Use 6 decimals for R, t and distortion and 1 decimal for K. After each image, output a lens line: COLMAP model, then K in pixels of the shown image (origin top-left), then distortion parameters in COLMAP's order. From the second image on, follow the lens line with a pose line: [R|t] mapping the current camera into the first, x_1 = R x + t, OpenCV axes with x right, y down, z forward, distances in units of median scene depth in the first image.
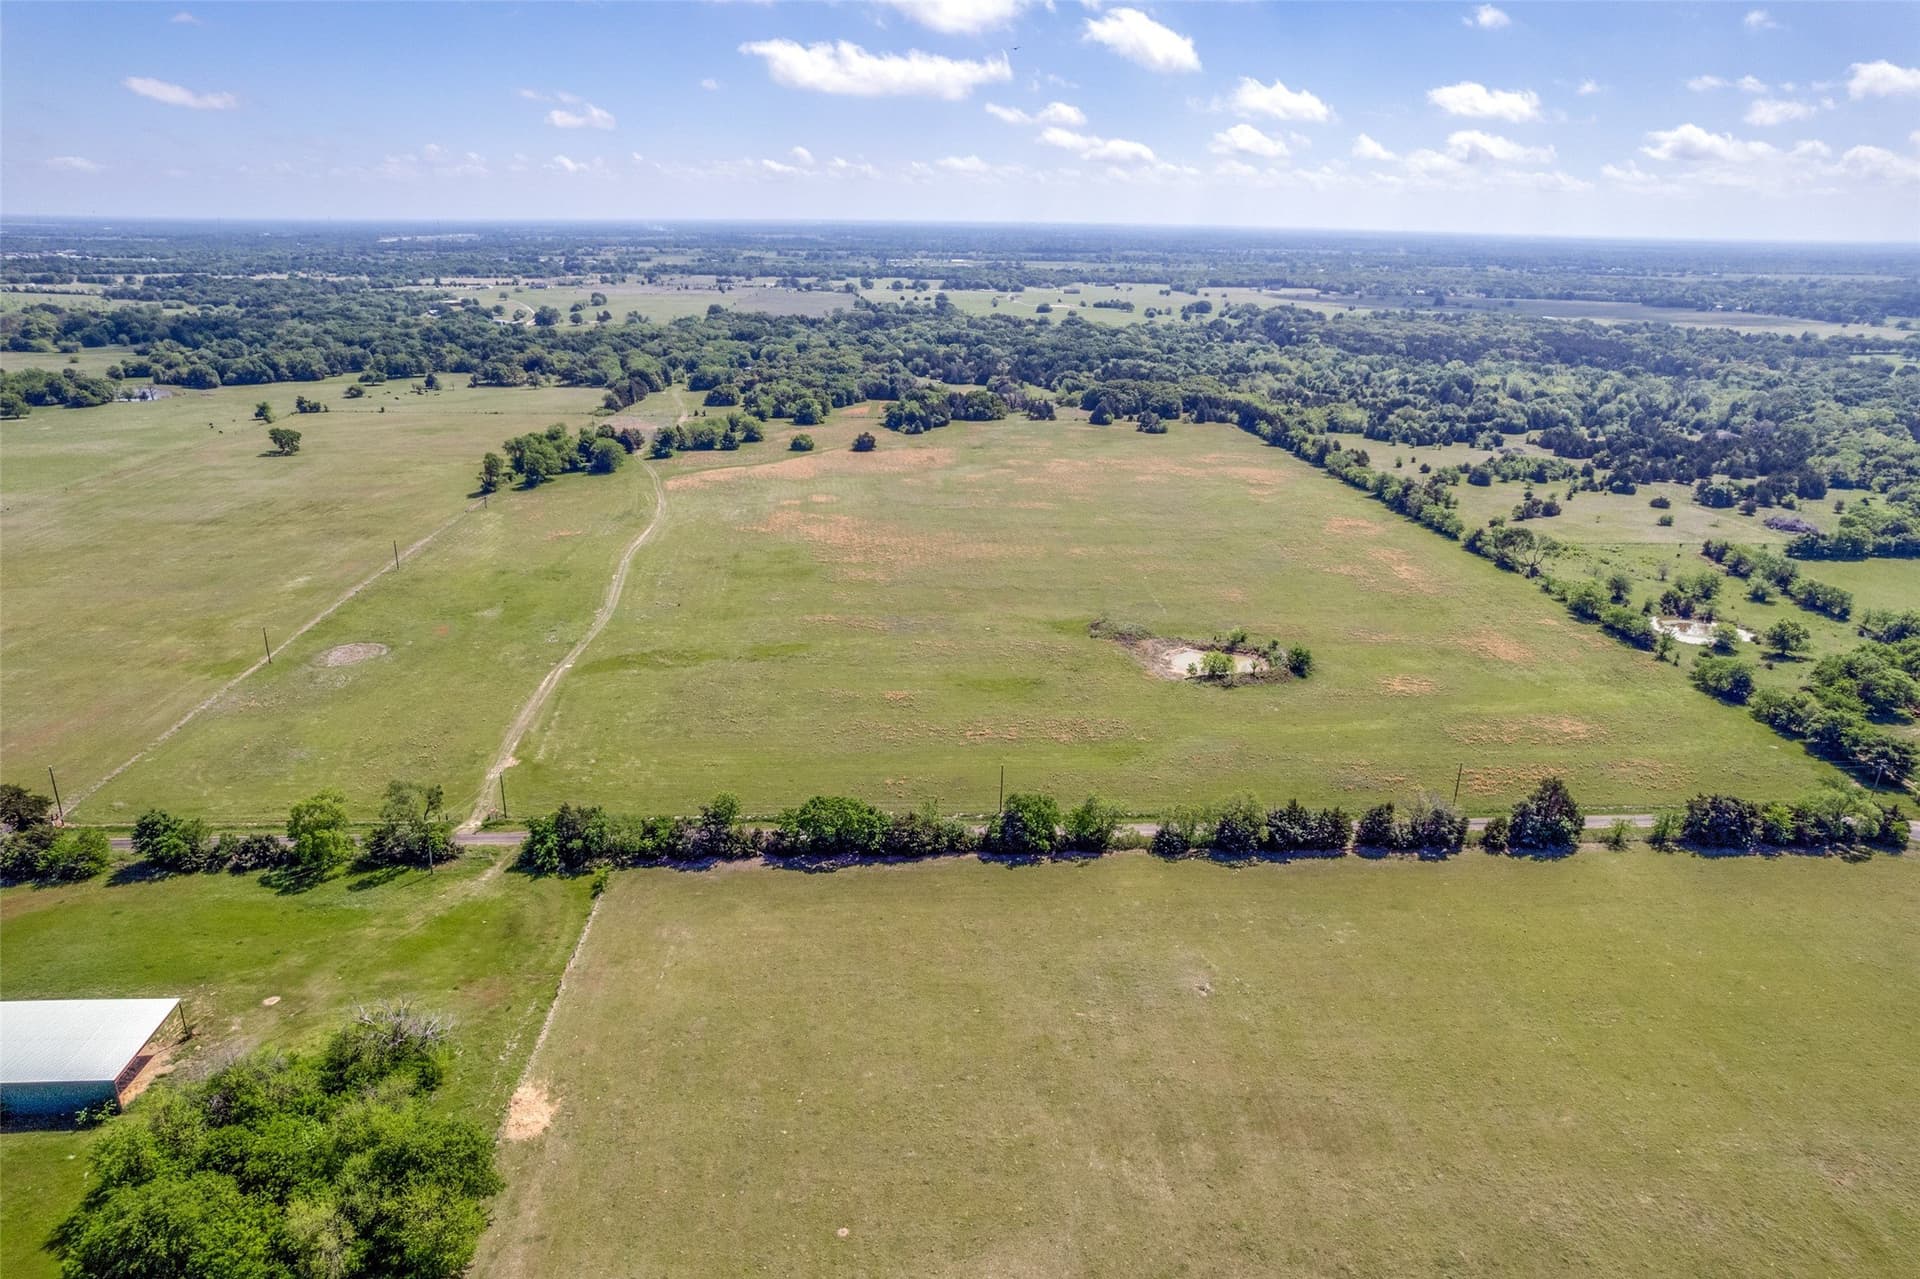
lens RADIAL K [[1216.8, 0, 960.0], [0, 1216.8, 639.5], [0, 0, 1]] dist [-0.082744, 0.080416]
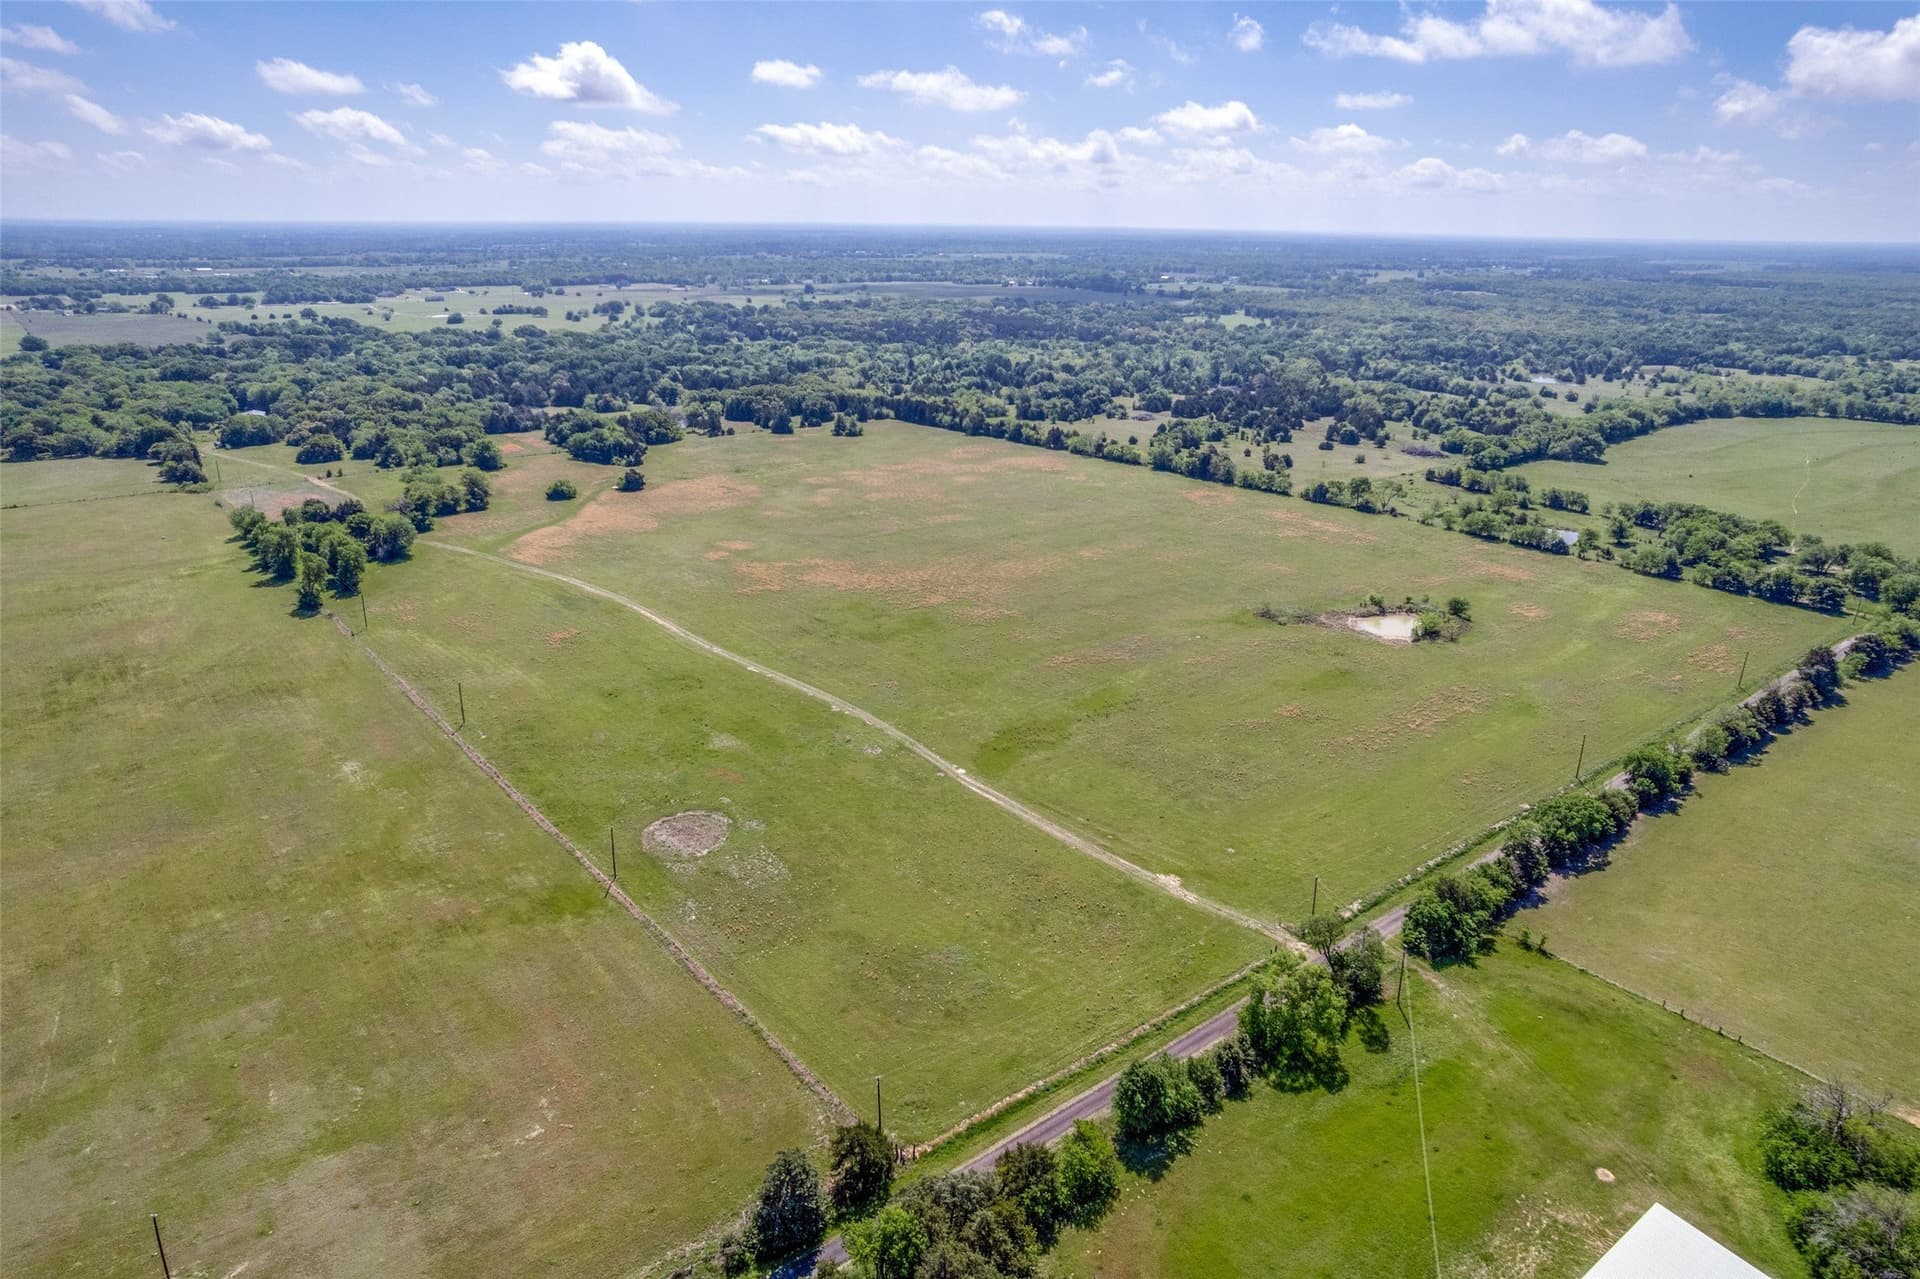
lens RADIAL K [[1216.8, 0, 960.0], [0, 1216.8, 639.5], [0, 0, 1]] dist [-0.082744, 0.080416]
pose [[0.814996, -0.195286, 0.545568, -0.512643], [0.191864, 0.979337, 0.063936, -0.081537], [-0.546781, 0.052567, 0.835624, 0.199094]]
